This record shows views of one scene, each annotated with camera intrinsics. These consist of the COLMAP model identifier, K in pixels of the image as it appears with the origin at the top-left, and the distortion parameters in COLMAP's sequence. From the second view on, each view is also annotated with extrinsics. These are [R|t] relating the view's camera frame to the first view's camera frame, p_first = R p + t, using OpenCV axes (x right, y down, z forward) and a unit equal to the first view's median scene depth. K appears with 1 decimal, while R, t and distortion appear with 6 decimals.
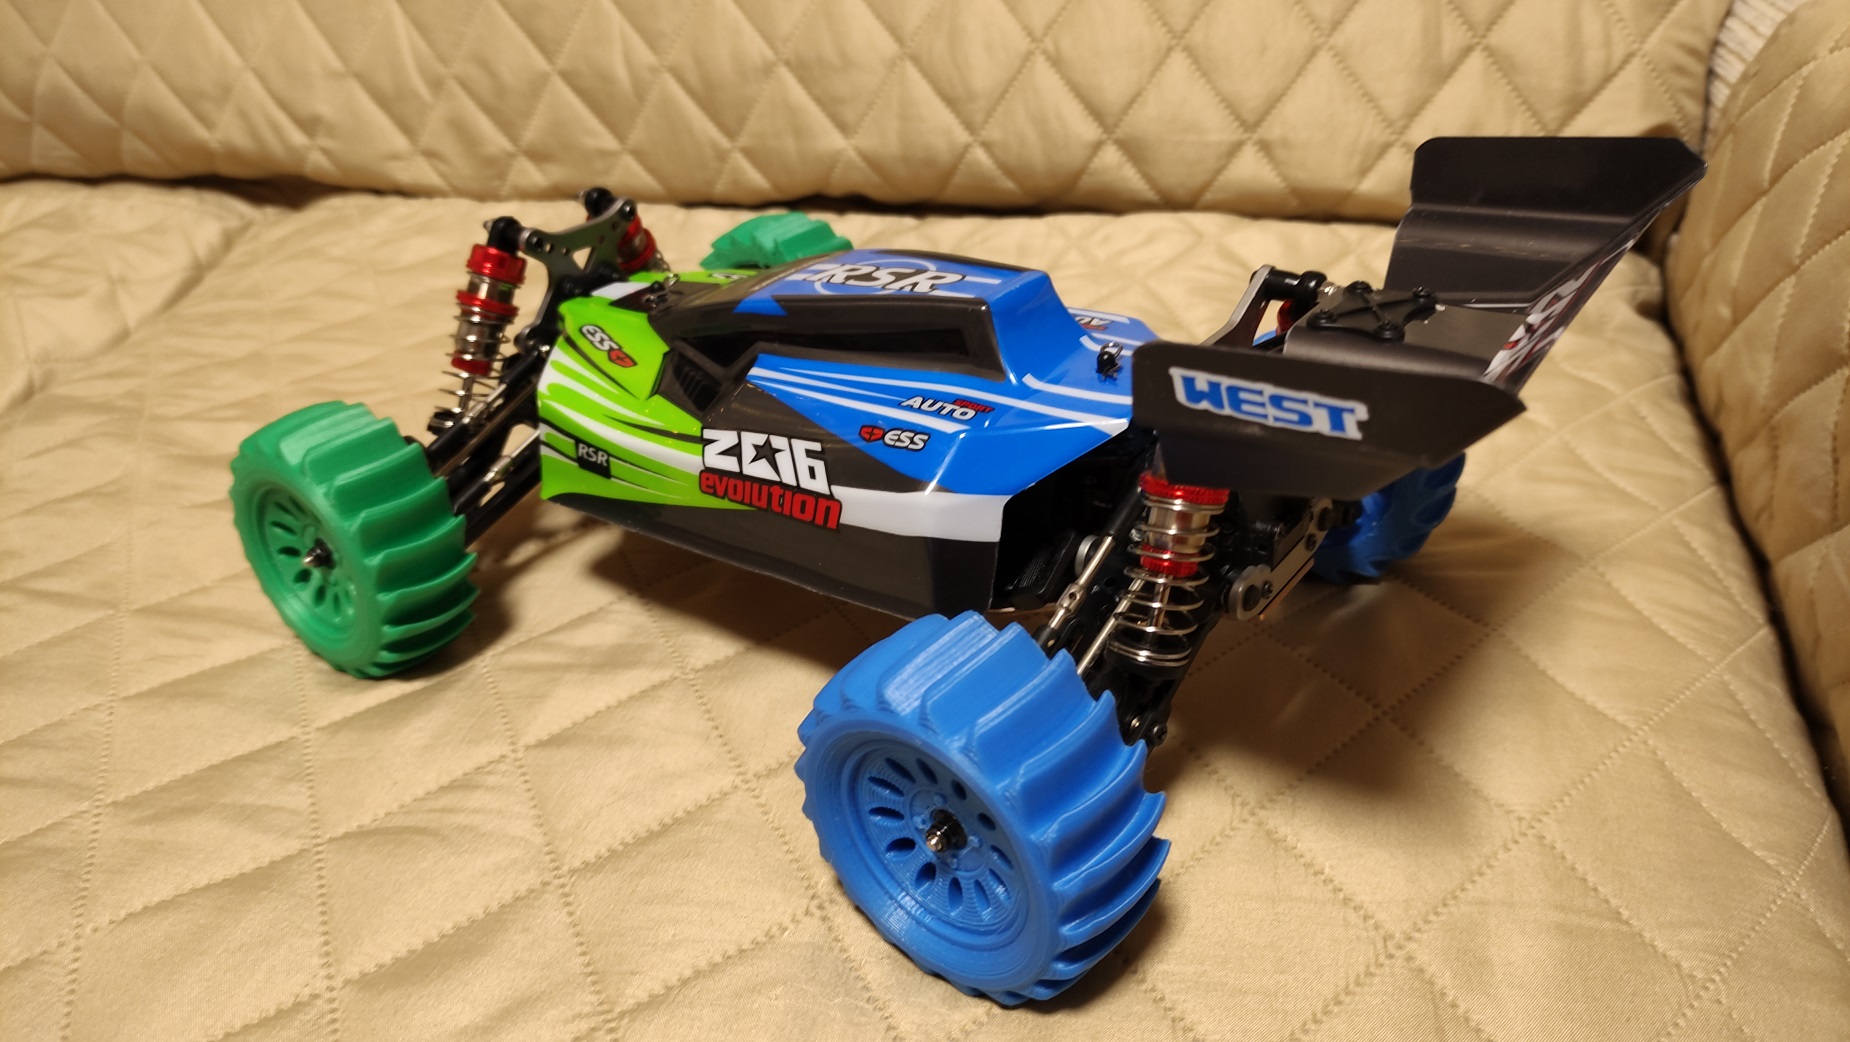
lens RADIAL K [[1489.6, 0, 925.0], [0, 1489.6, 521.0], [0, 0, 1]] dist [0.007625, -0.012705]
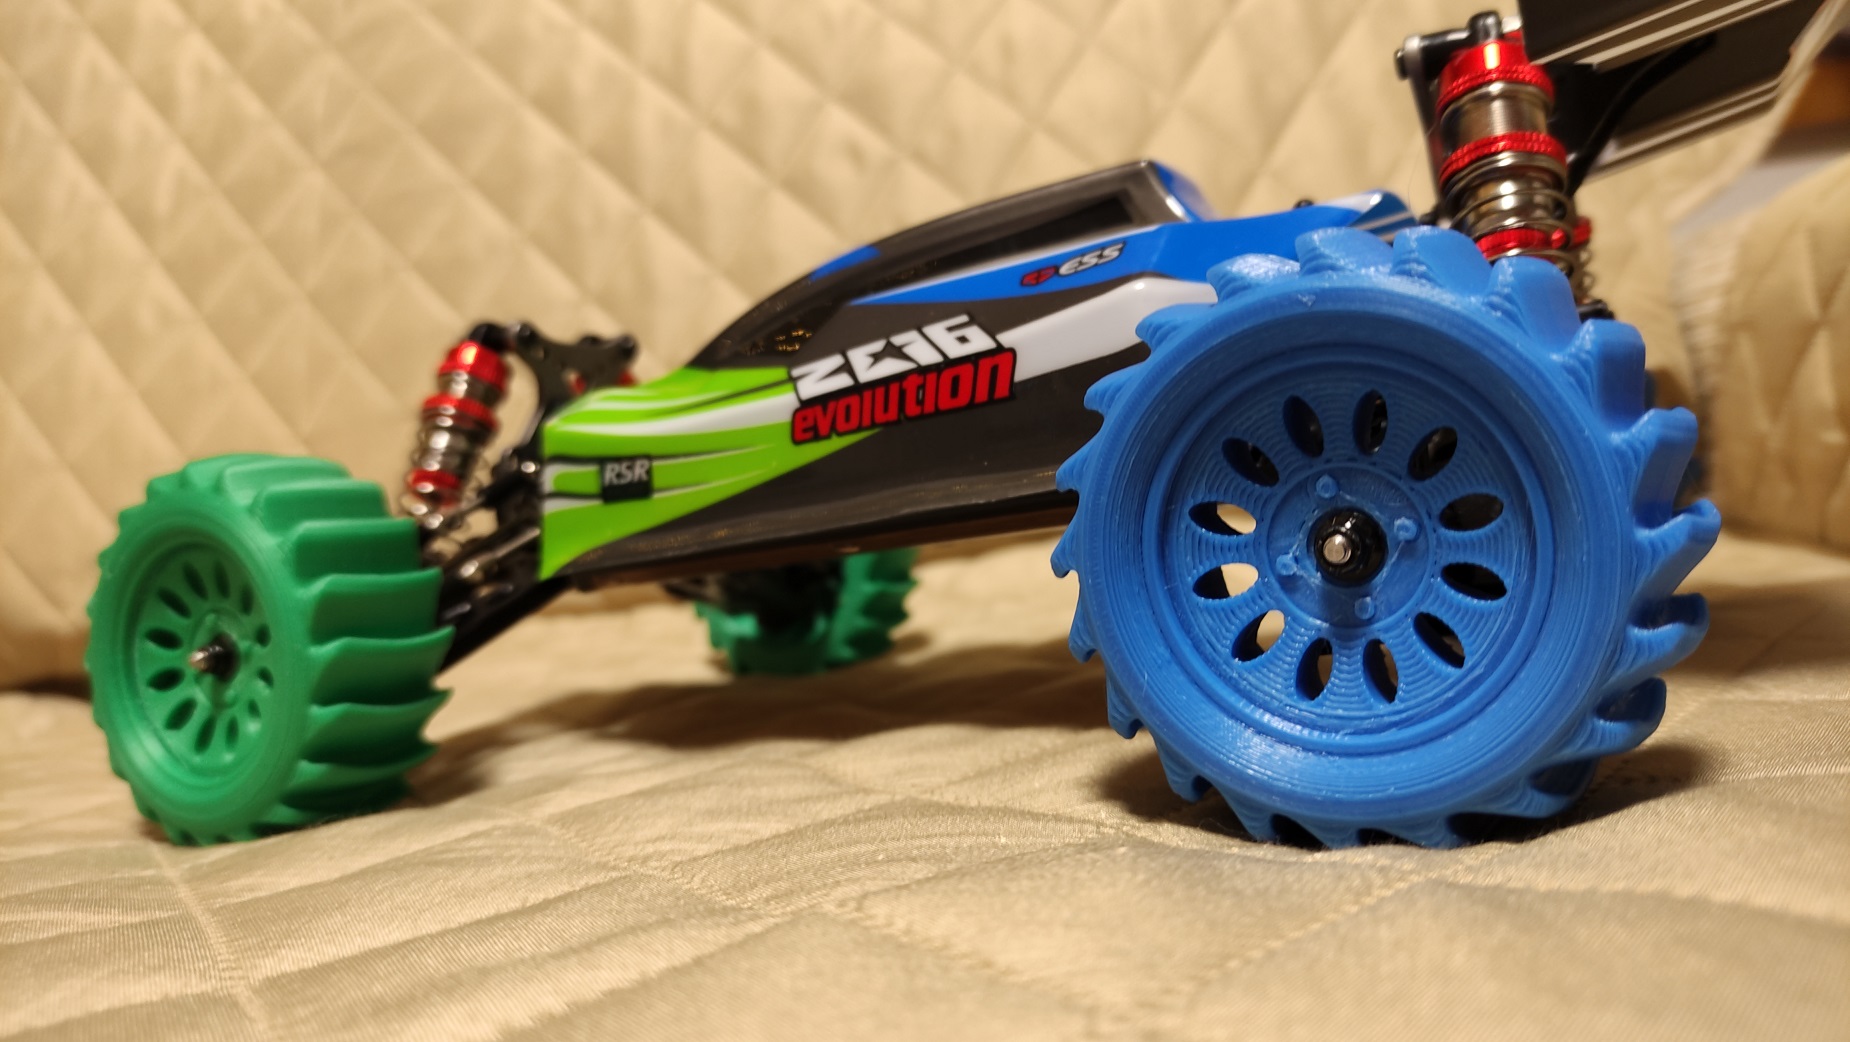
lens RADIAL K [[1489.6, 0, 925.0], [0, 1489.6, 521.0], [0, 0, 1]] dist [0.007625, -0.012705]
pose [[0.988950, -0.080874, 0.124247, -0.172559], [0.133205, 0.852615, -0.505276, 0.367198], [-0.065071, 0.516243, 0.853966, 0.384593]]
